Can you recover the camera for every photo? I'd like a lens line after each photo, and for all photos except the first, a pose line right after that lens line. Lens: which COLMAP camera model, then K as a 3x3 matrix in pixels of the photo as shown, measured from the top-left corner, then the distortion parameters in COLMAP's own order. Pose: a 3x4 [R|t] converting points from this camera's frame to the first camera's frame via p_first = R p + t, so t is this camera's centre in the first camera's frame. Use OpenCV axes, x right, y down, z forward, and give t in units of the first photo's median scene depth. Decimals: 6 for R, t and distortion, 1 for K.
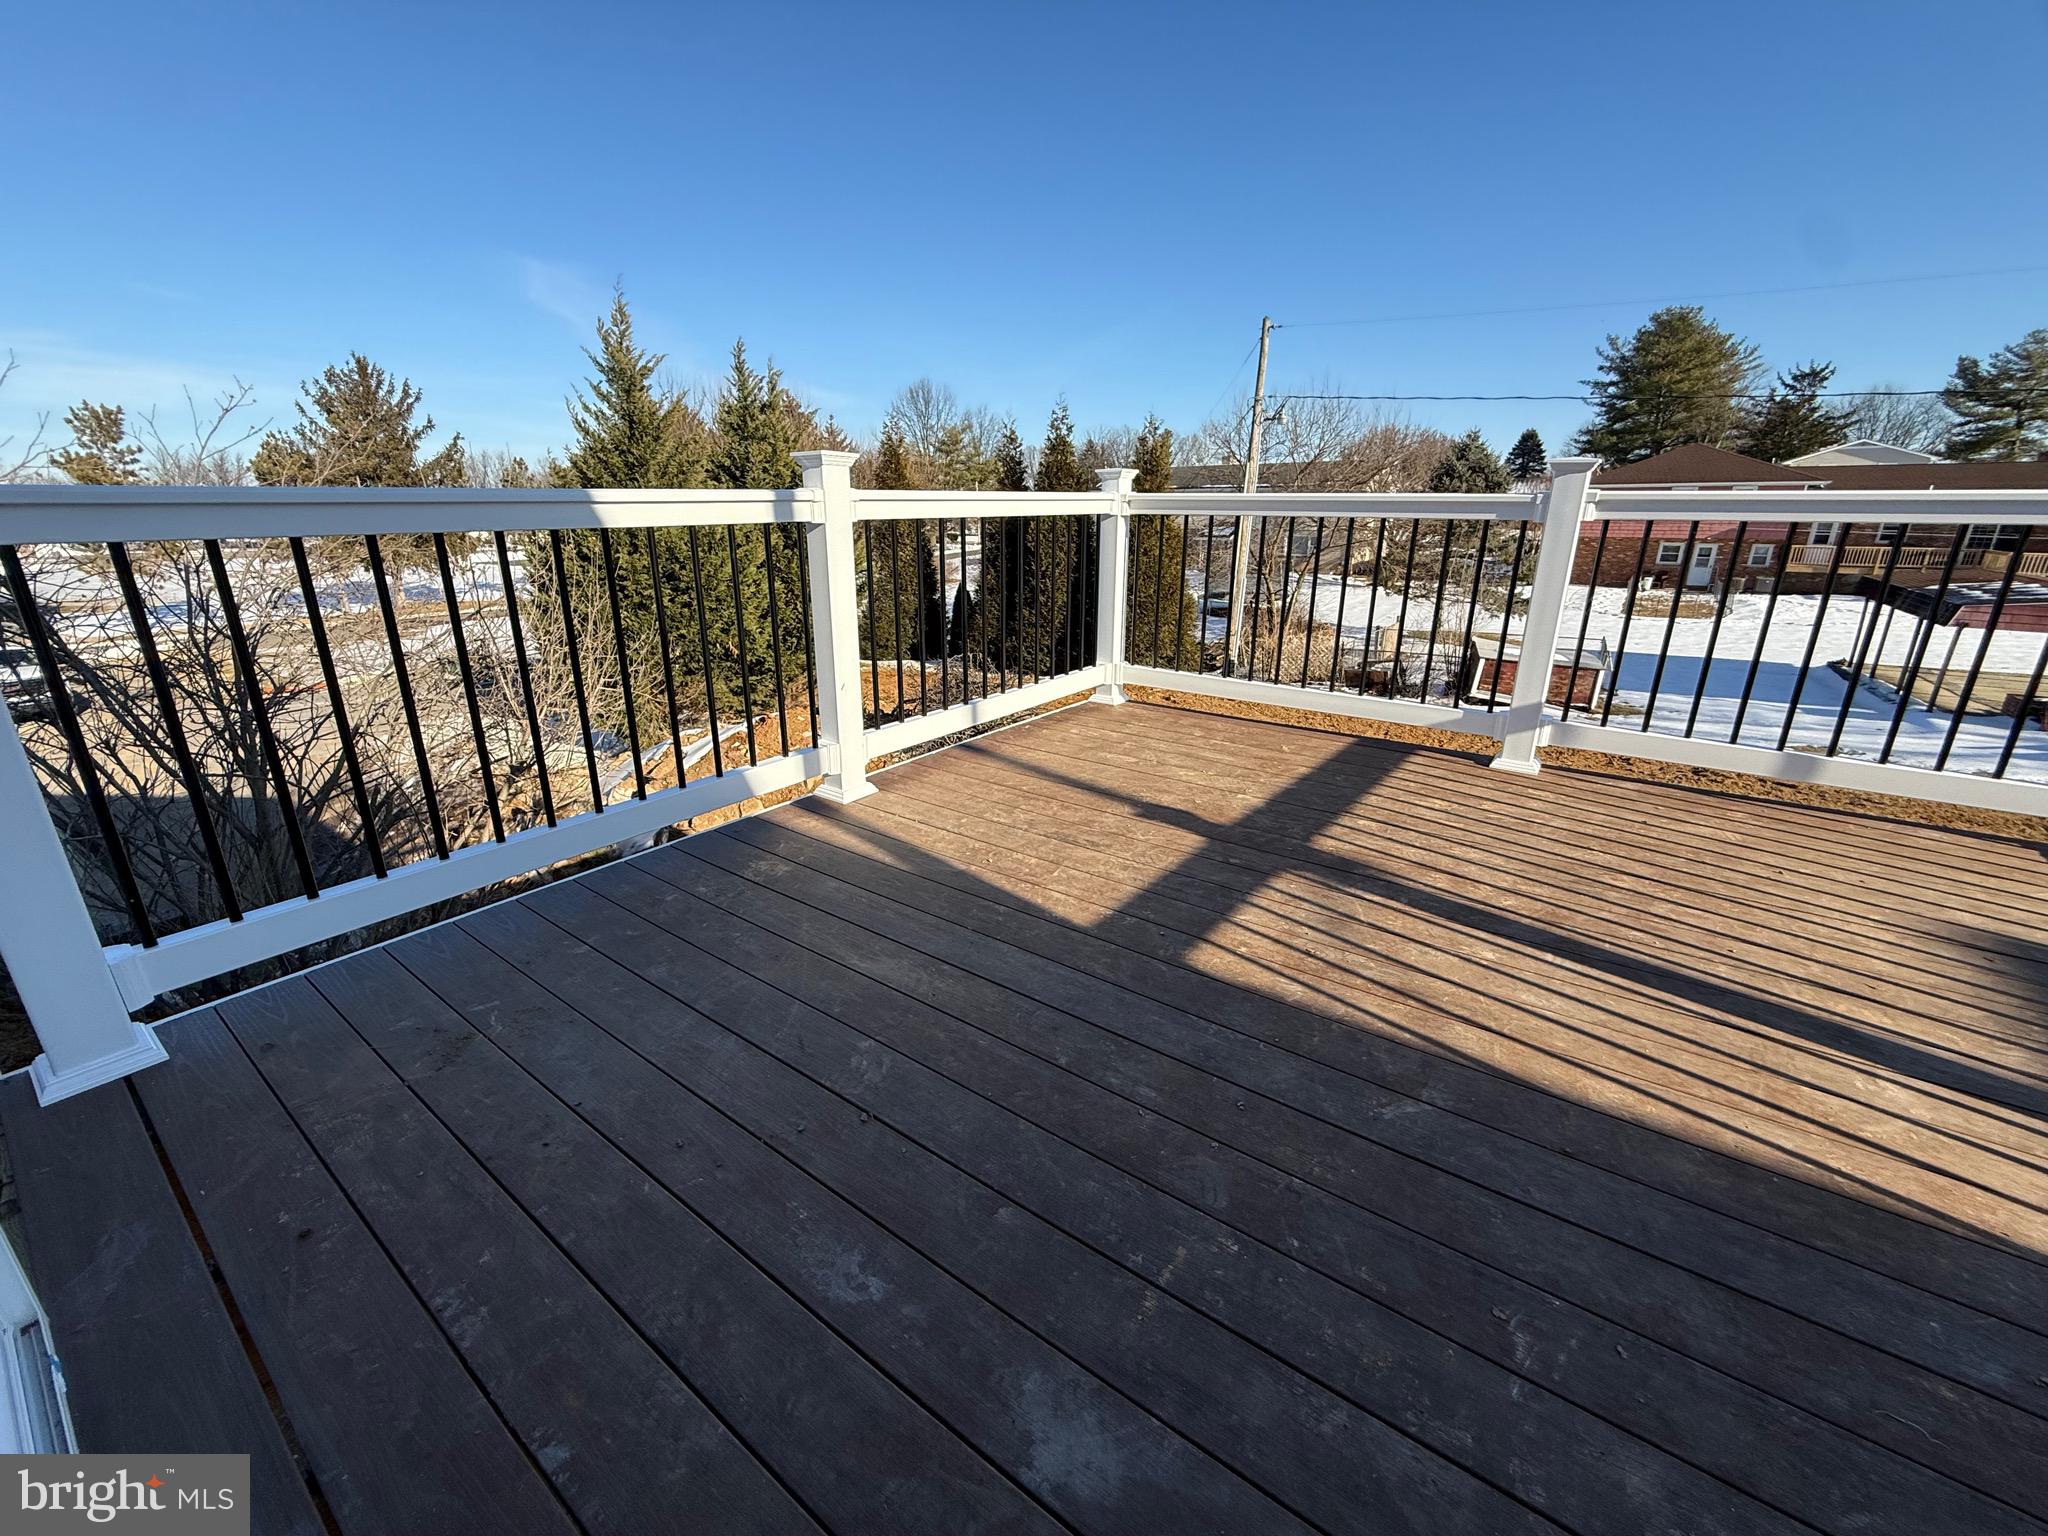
lens RADIAL K [[820.0, 0, 1016.4], [0, 820.0, 758.8], [0, 0, 1]] dist [-0.001944, 0.000705]
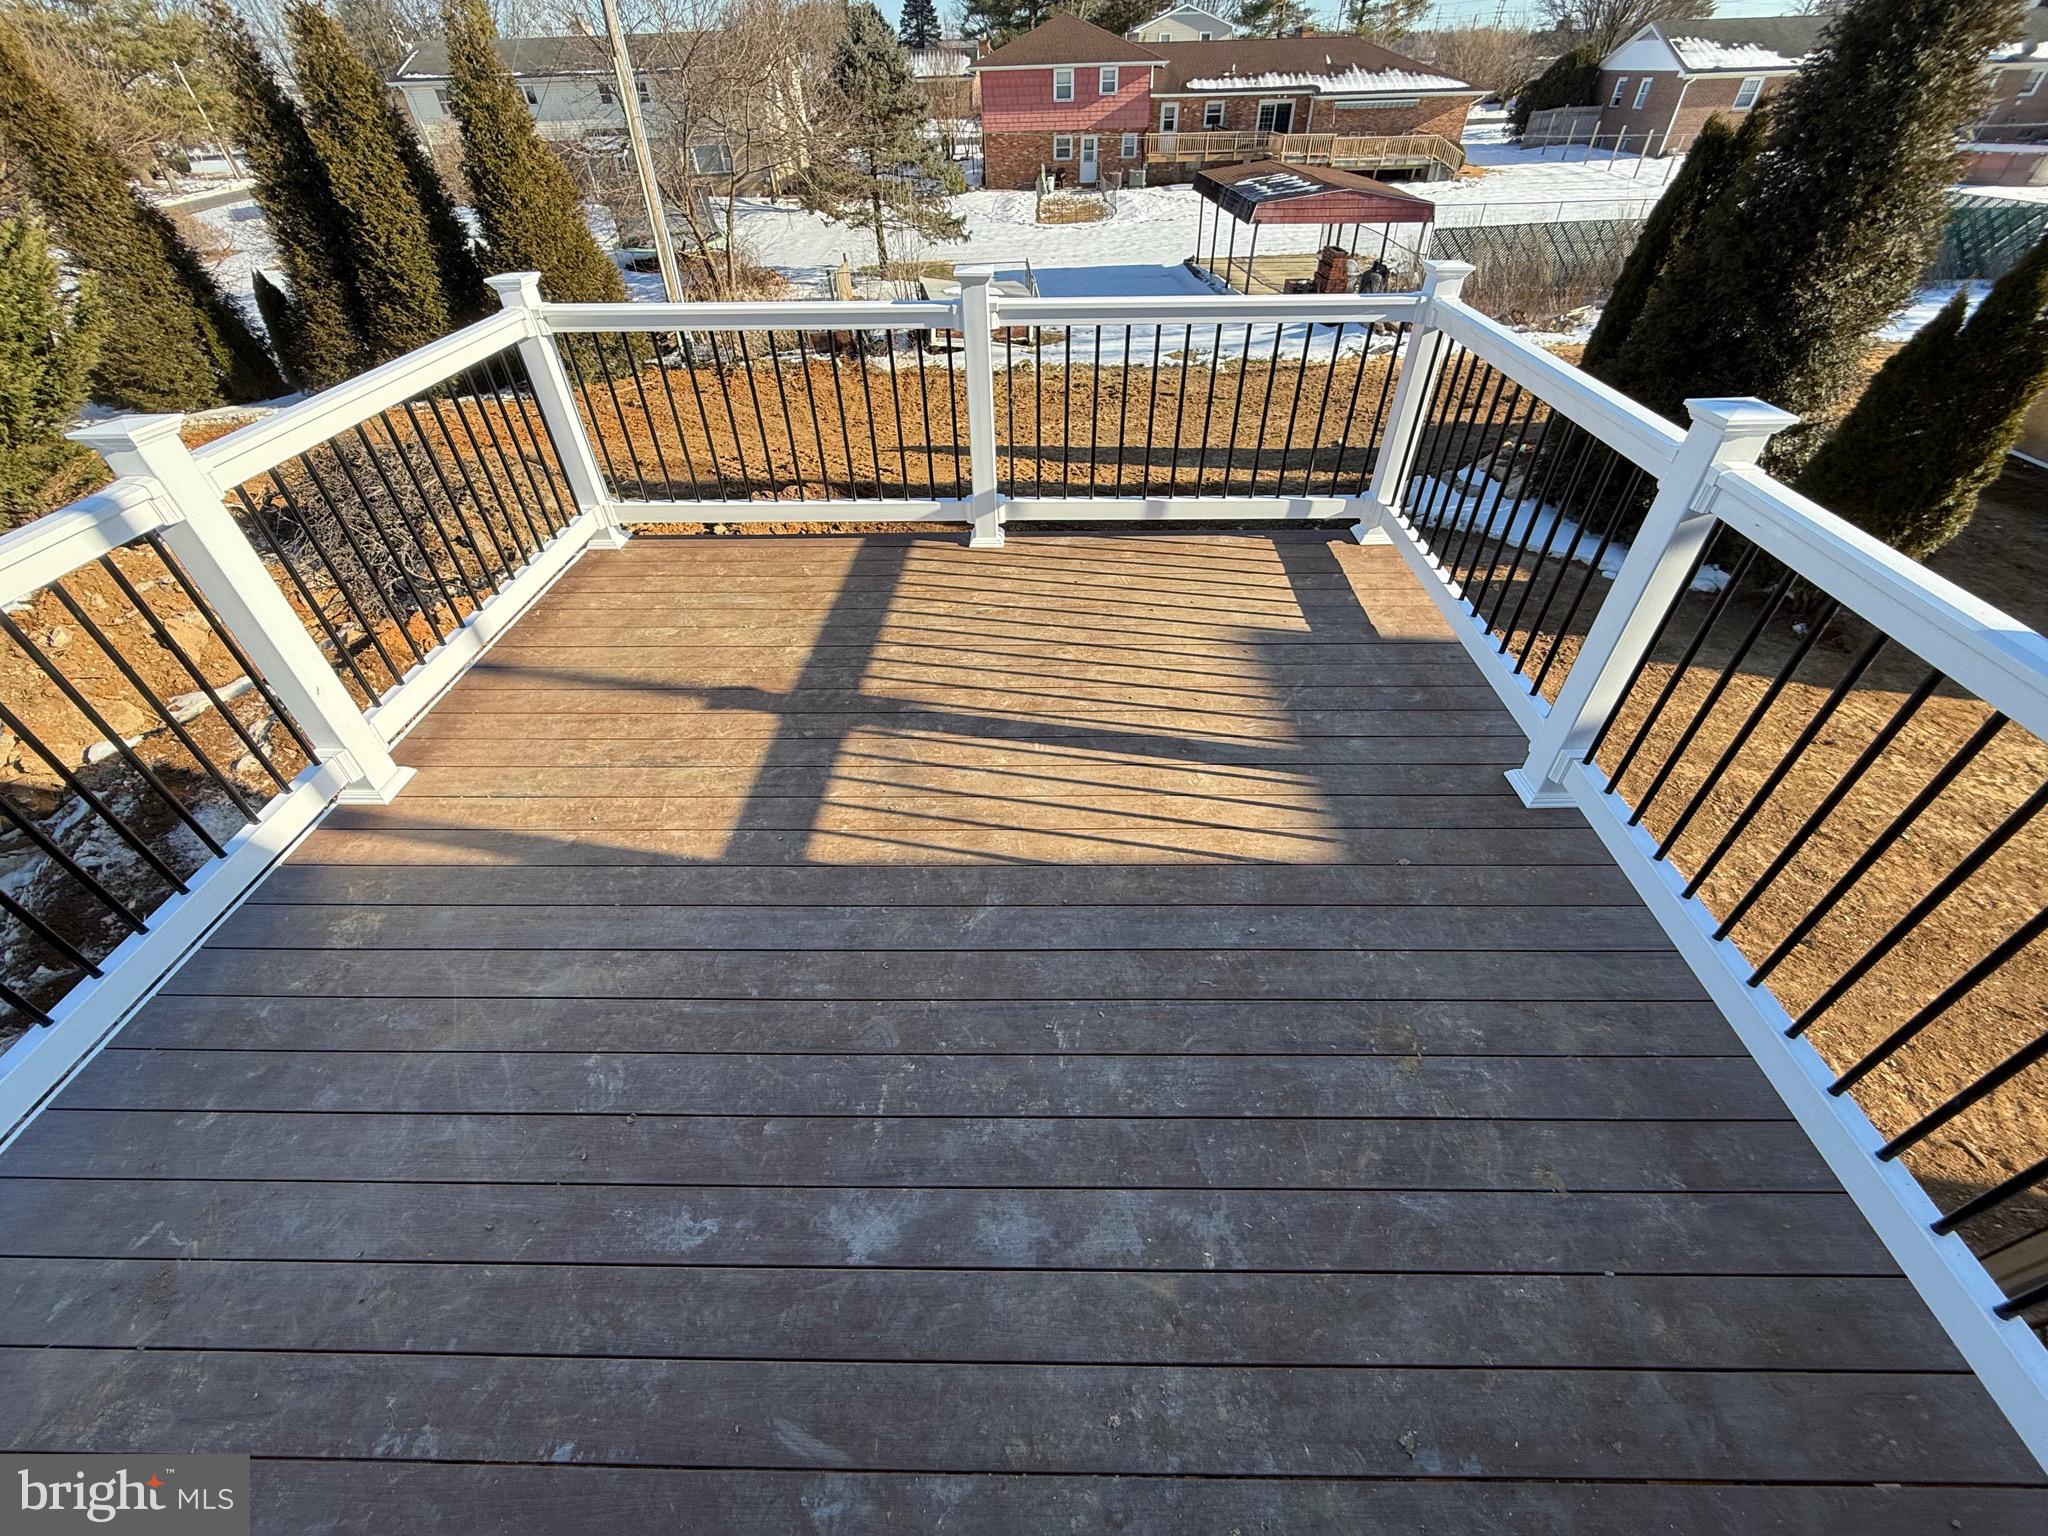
lens RADIAL K [[820.0, 0, 1020.2], [0, 820.0, 767.1], [0, 0, 1]] dist [-0.001944, 0.000705]
pose [[0.814465, -0.387784, 0.431591, -0.014697], [0.192570, 0.882351, 0.429388, -0.269777], [-0.547324, -0.266610, 0.793319, -0.115767]]
